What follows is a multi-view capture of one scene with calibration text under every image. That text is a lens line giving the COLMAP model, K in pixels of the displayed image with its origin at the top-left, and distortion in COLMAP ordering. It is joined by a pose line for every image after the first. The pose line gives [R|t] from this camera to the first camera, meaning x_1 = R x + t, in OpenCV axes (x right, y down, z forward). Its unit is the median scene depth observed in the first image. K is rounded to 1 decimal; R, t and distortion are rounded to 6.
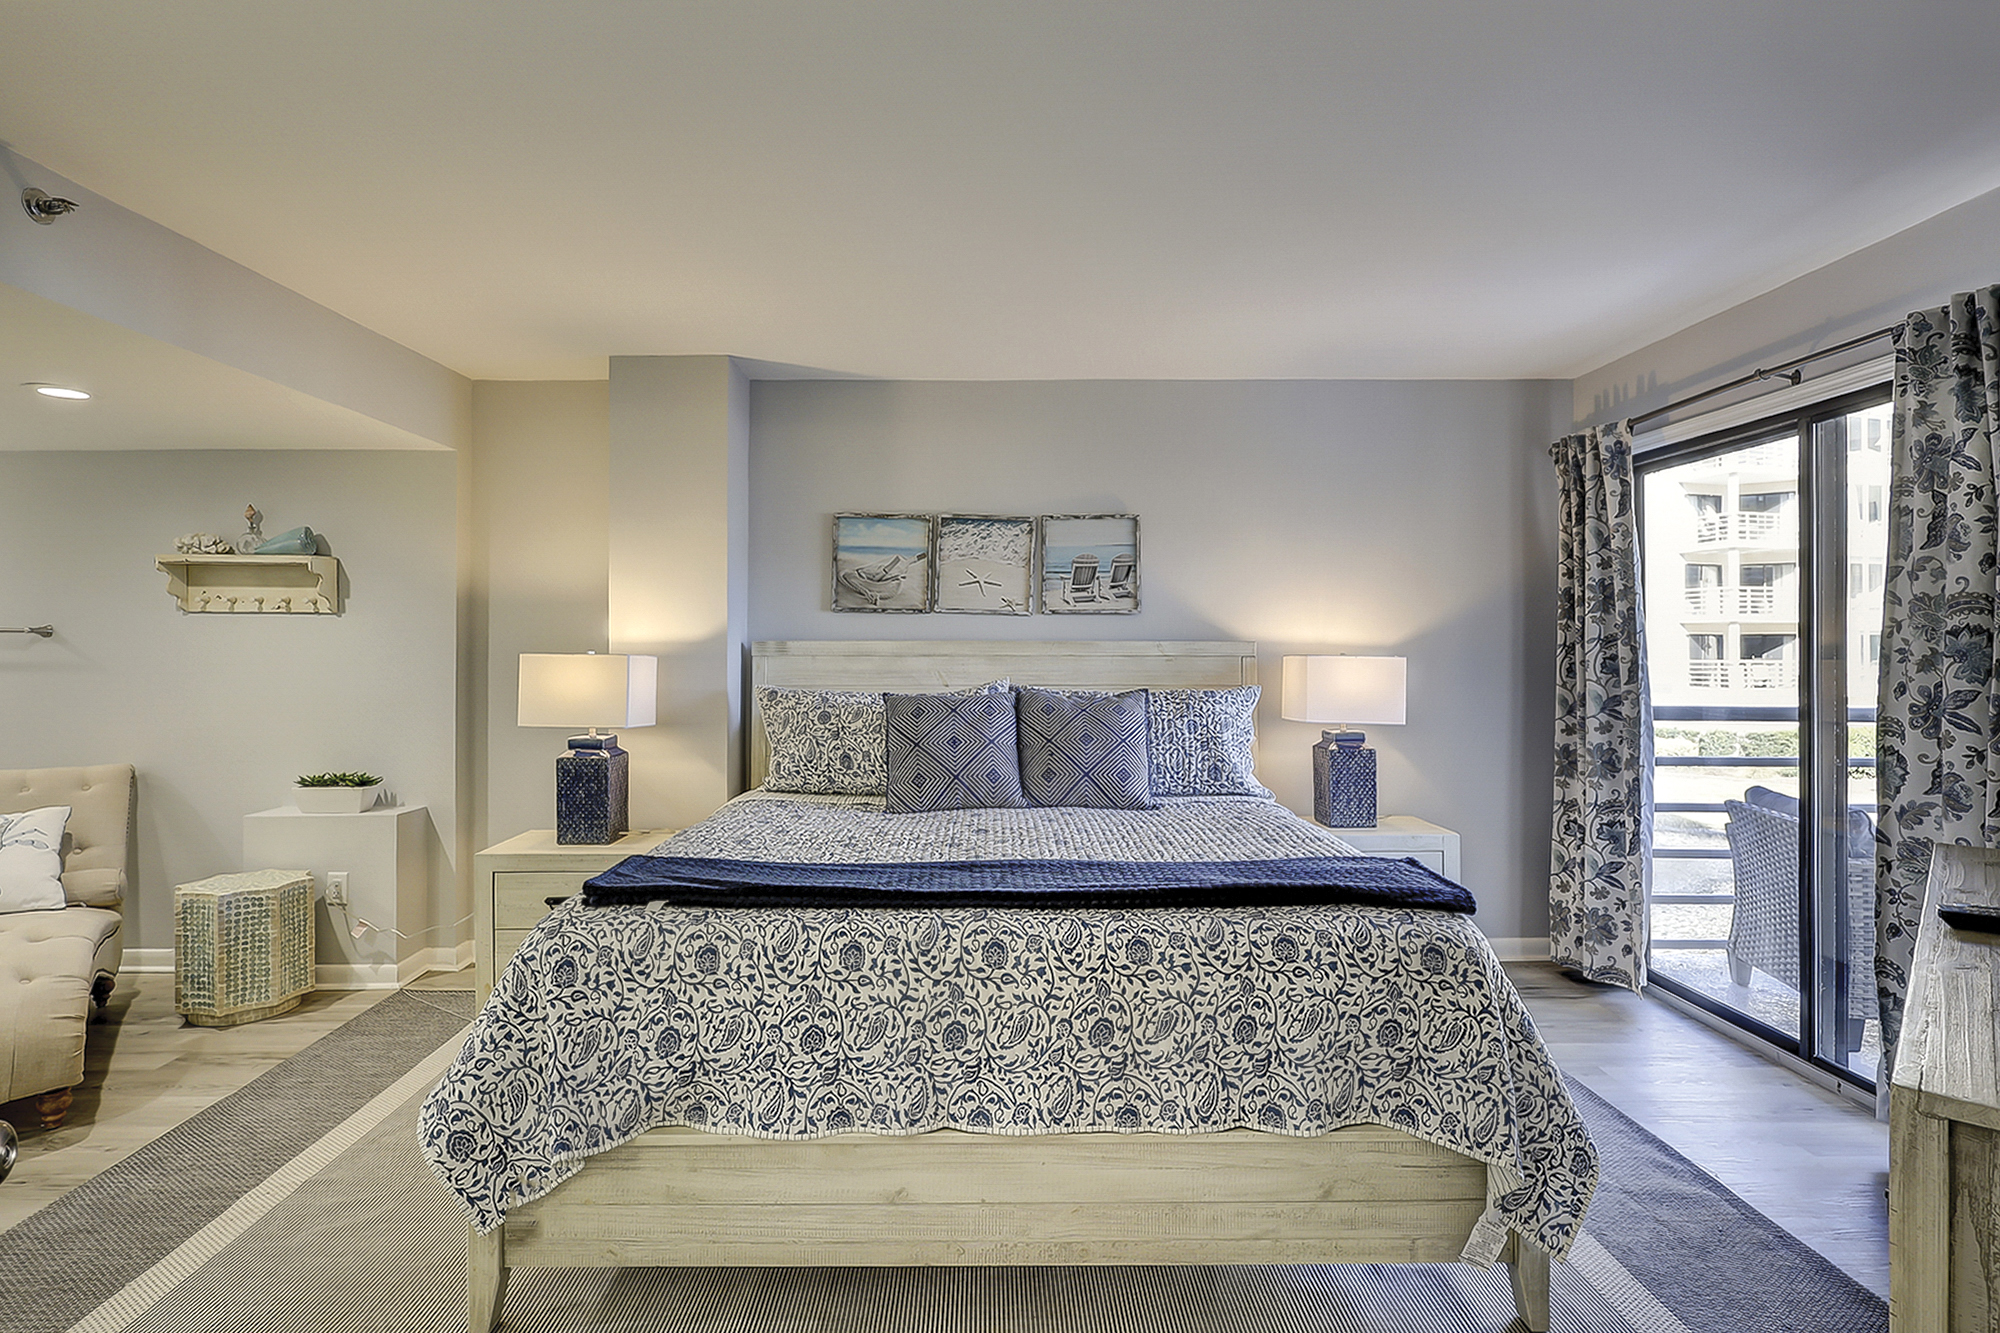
lens RADIAL K [[959.0, 0, 961.9], [0, 959.0, 649.1], [0, 0, 1]] dist [-0.005563, -0.000067]
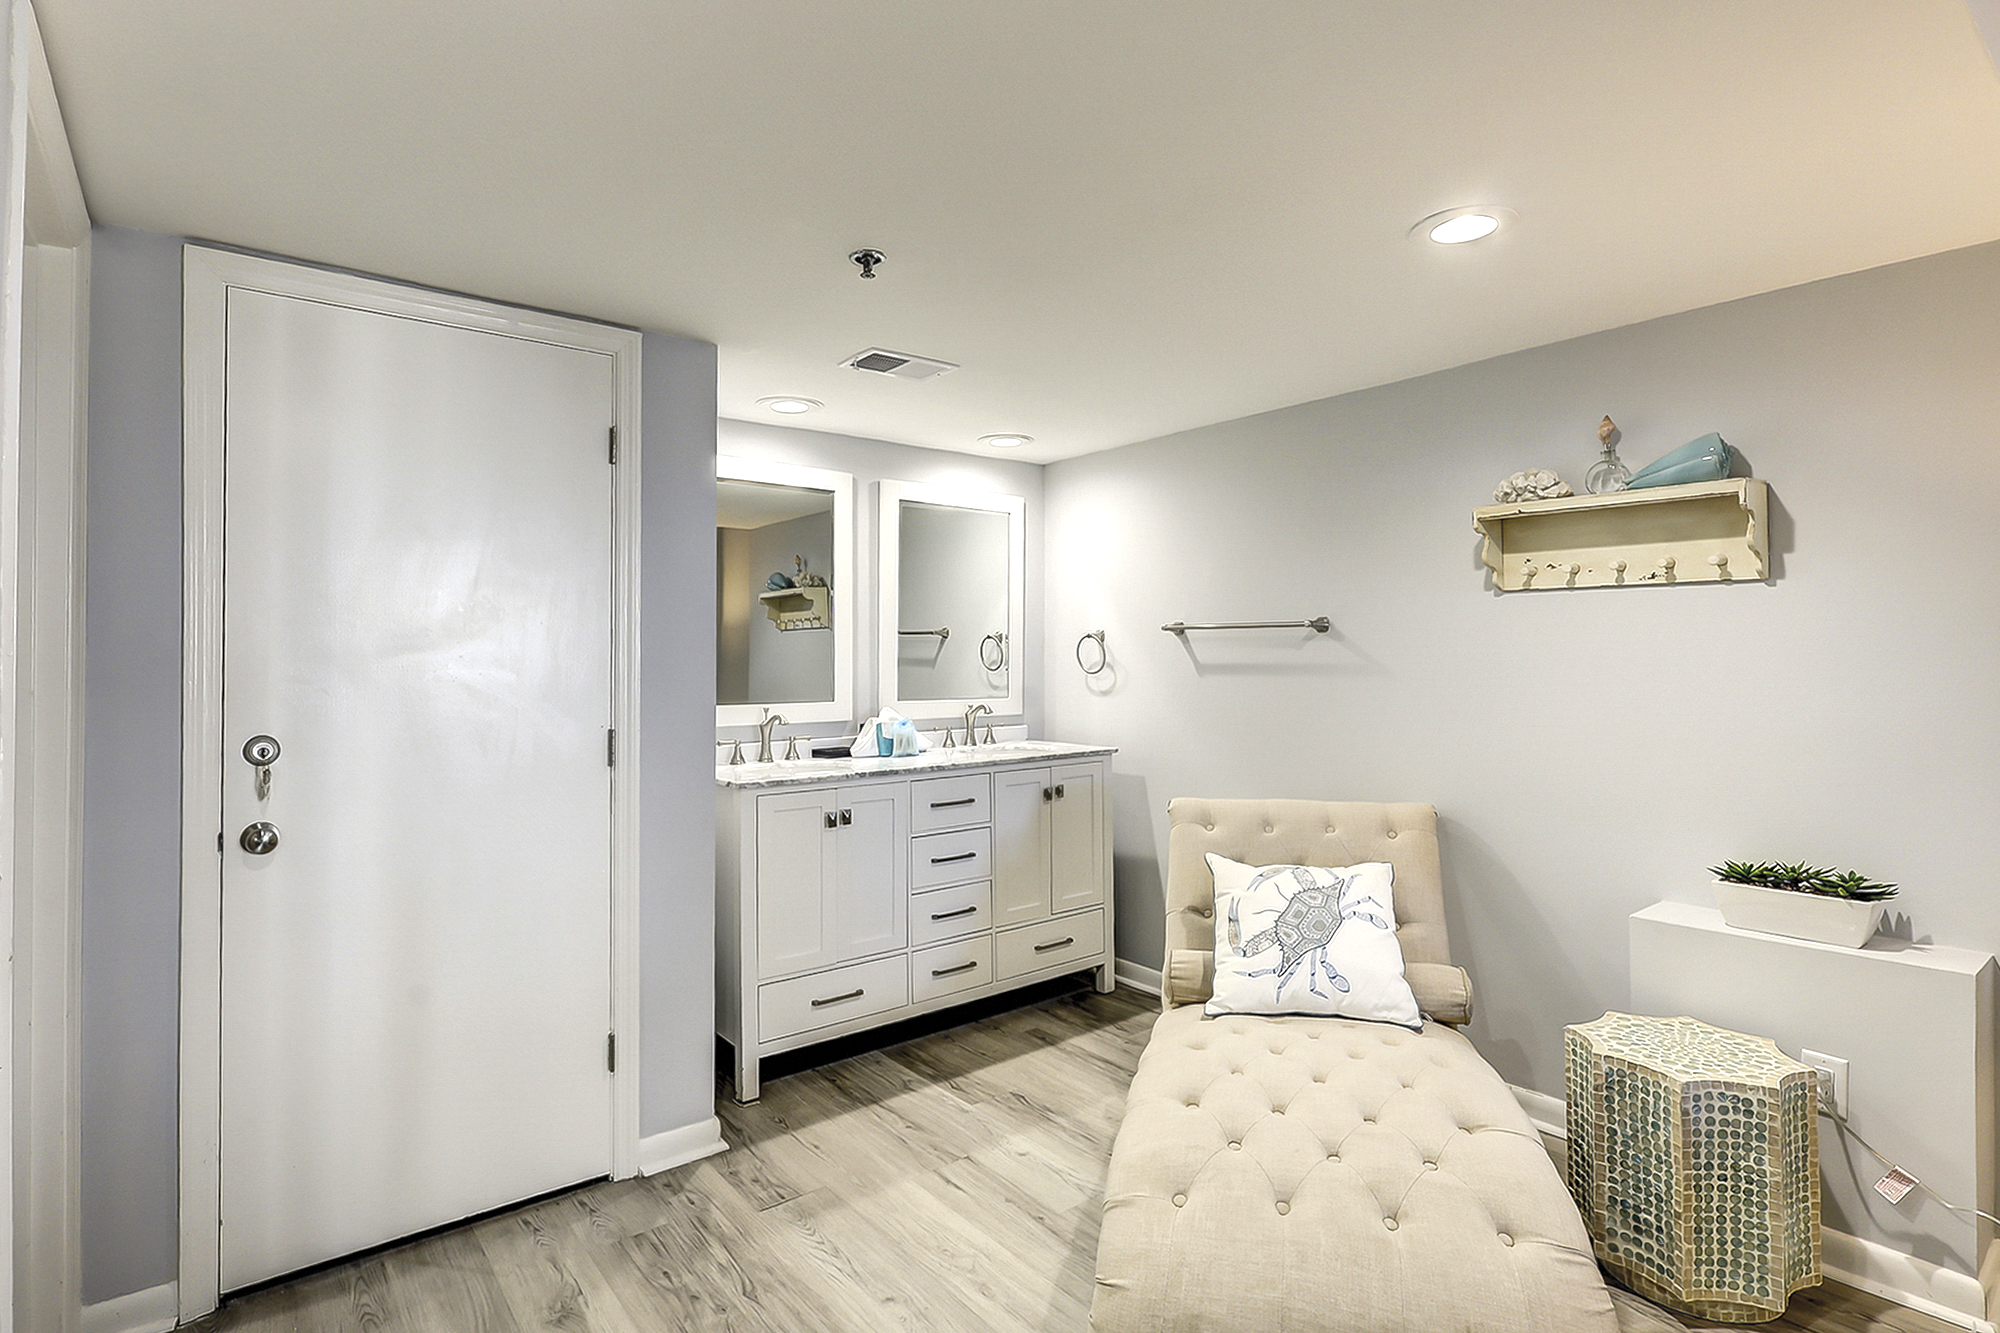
lens RADIAL K [[987.7, 0, 982.9], [0, 987.7, 653.0], [0, 0, 1]] dist [-0.004306, -0.000478]
pose [[0.606739, -0.005890, -0.794879, -0.498726], [0.005566, 0.999980, -0.003162, 0.005974], [0.794882, -0.002506, 0.606759, 0.287918]]
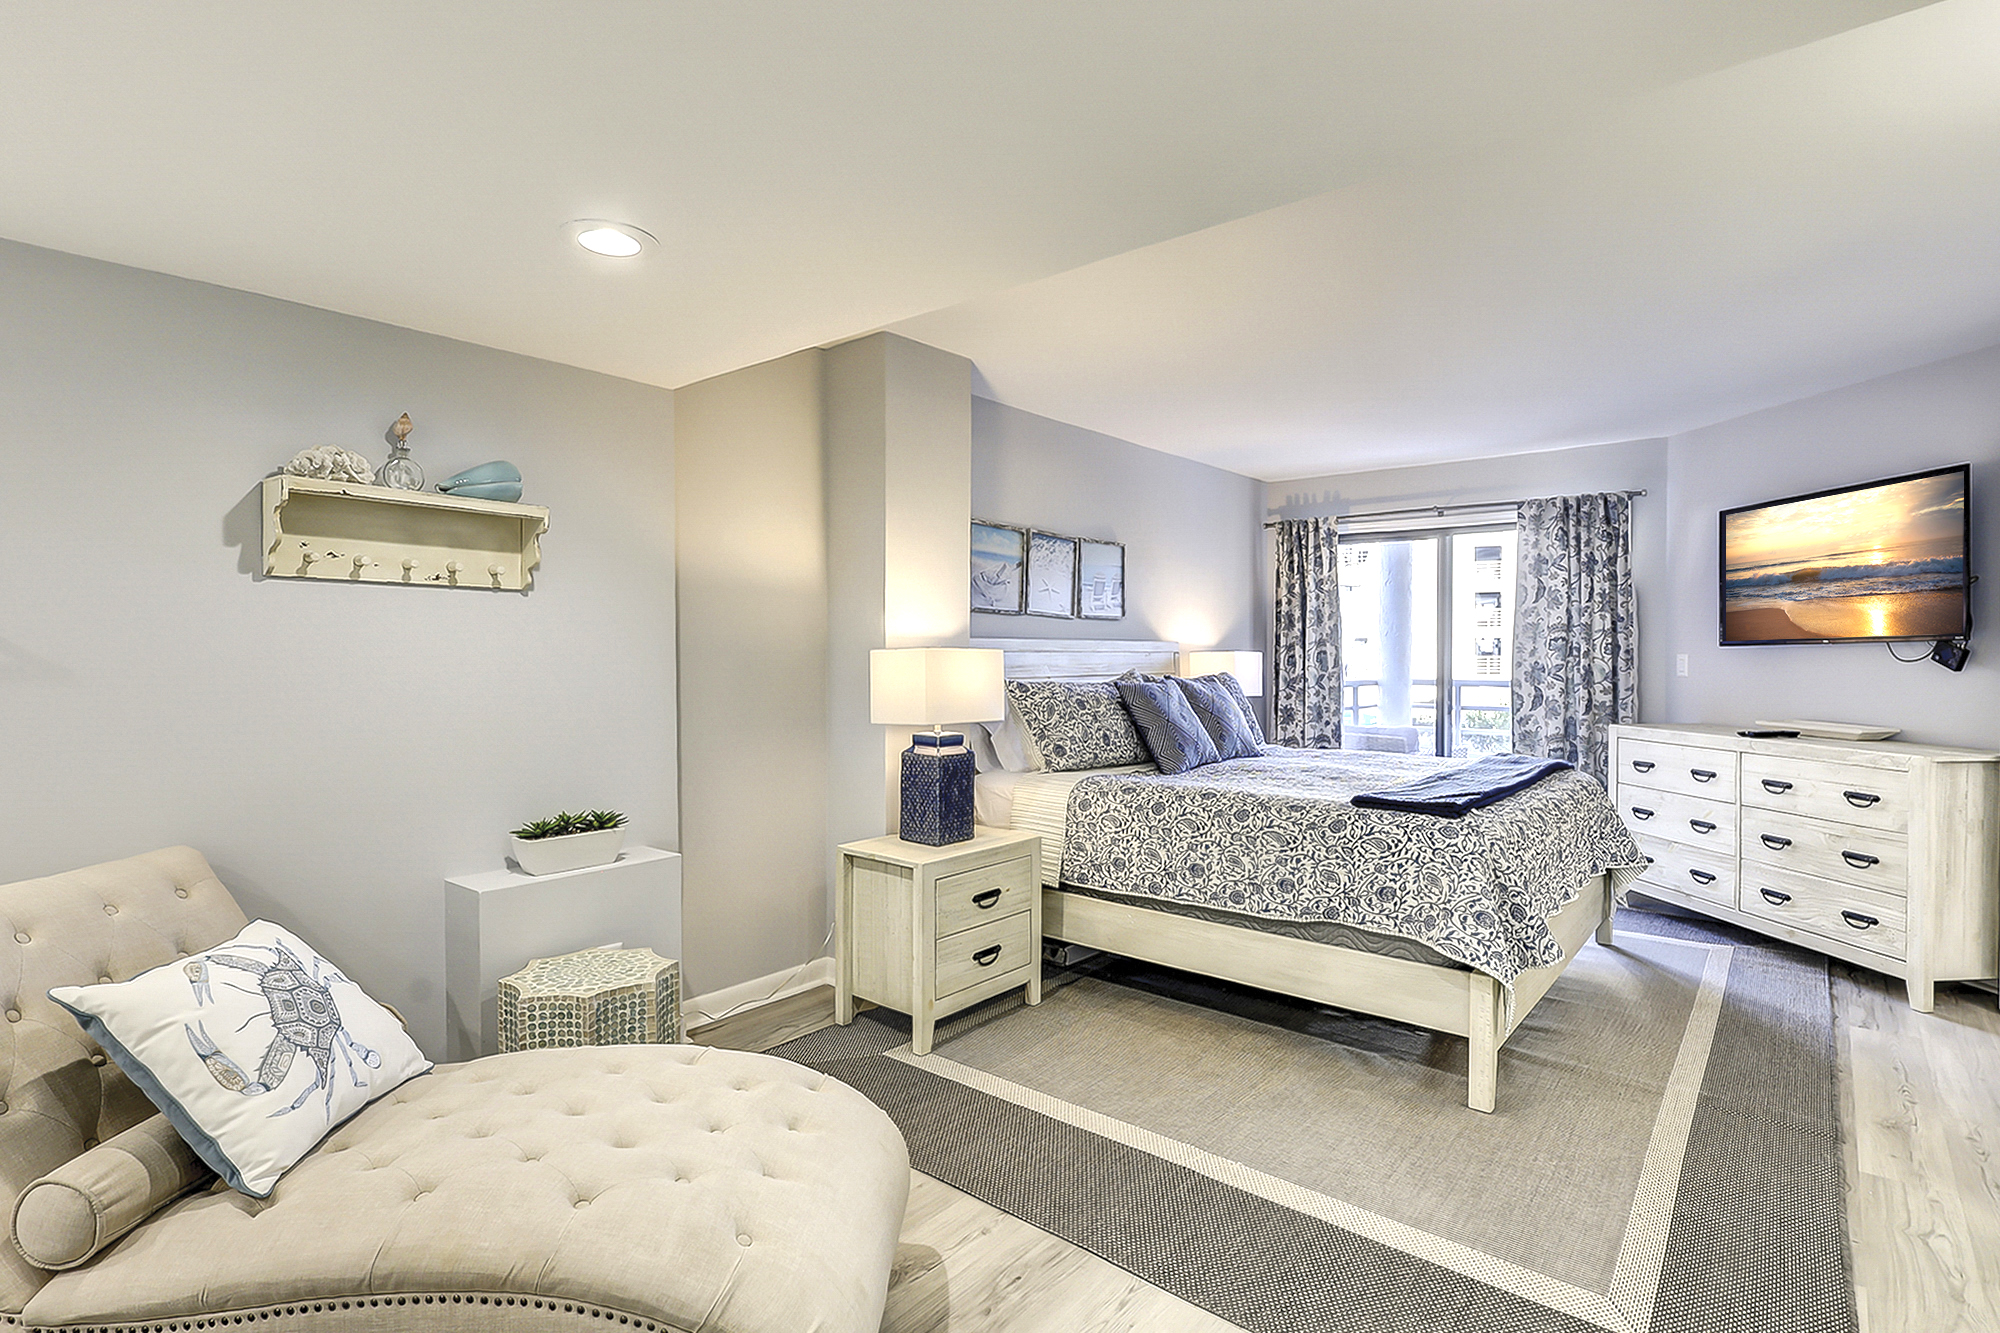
lens RADIAL K [[987.7, 0, 982.9], [0, 987.7, 653.0], [0, 0, 1]] dist [-0.004306, -0.000478]
pose [[0.654542, -0.000153, 0.756025, -1.031095], [0.001249, 0.999999, -0.000879, 0.009854], [-0.756024, 0.001520, 0.654542, 0.287602]]
